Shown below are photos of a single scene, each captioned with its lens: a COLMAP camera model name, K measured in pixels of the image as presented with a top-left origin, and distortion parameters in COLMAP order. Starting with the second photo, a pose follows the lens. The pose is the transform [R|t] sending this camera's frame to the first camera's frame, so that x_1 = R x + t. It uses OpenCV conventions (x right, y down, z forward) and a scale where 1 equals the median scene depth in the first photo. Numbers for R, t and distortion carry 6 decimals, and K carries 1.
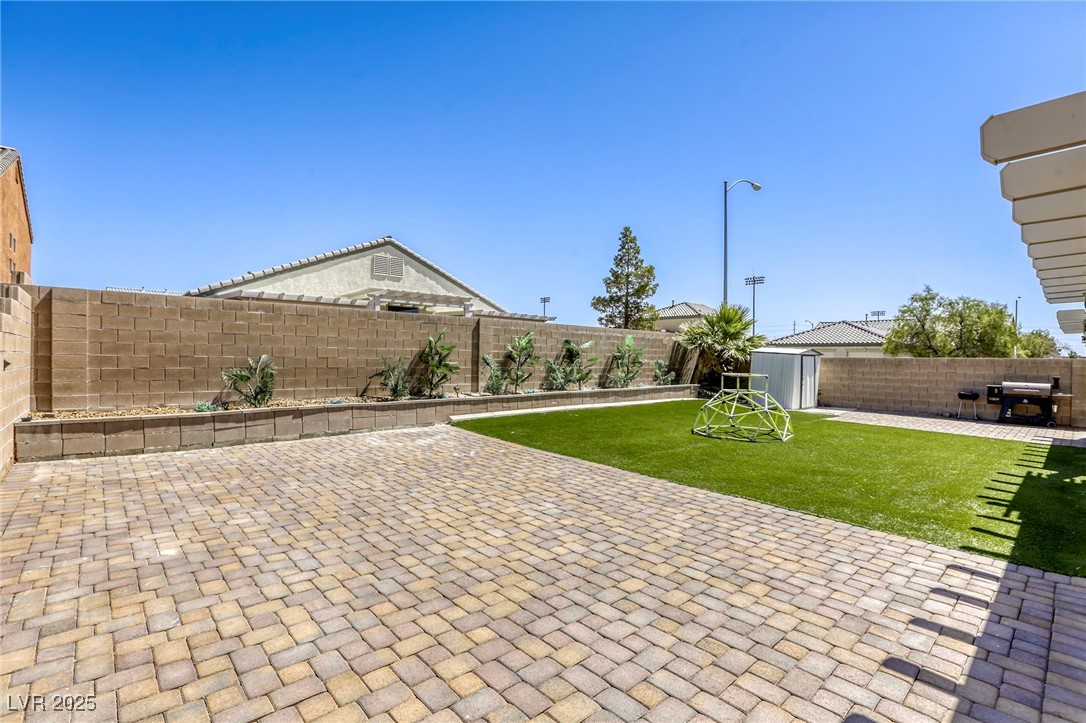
lens RADIAL K [[514.7, 0, 527.6], [0, 514.7, 355.4], [0, 0, 1]] dist [-0.050947, 0.016975]
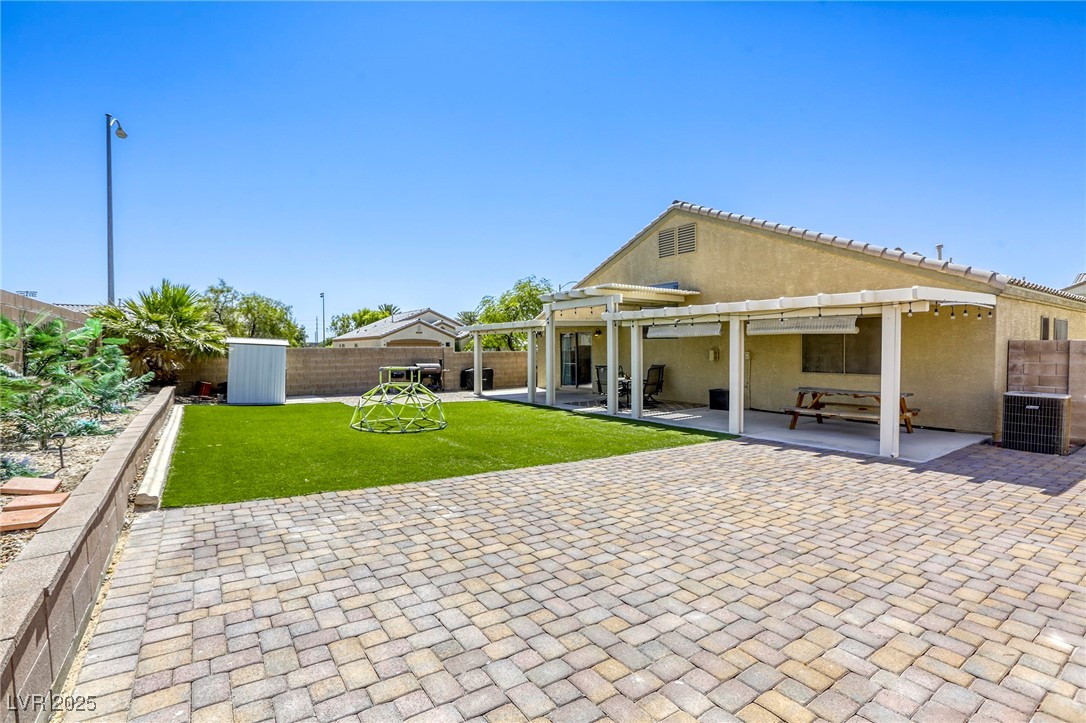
lens RADIAL K [[514.7, 0, 527.6], [0, 514.7, 355.4], [0, 0, 1]] dist [-0.050947, 0.016975]
pose [[0.123614, -0.029384, 0.991895, -1.143041], [0.002527, 0.999568, 0.029296, -0.031871], [-0.992327, -0.001115, 0.123634, 1.272954]]
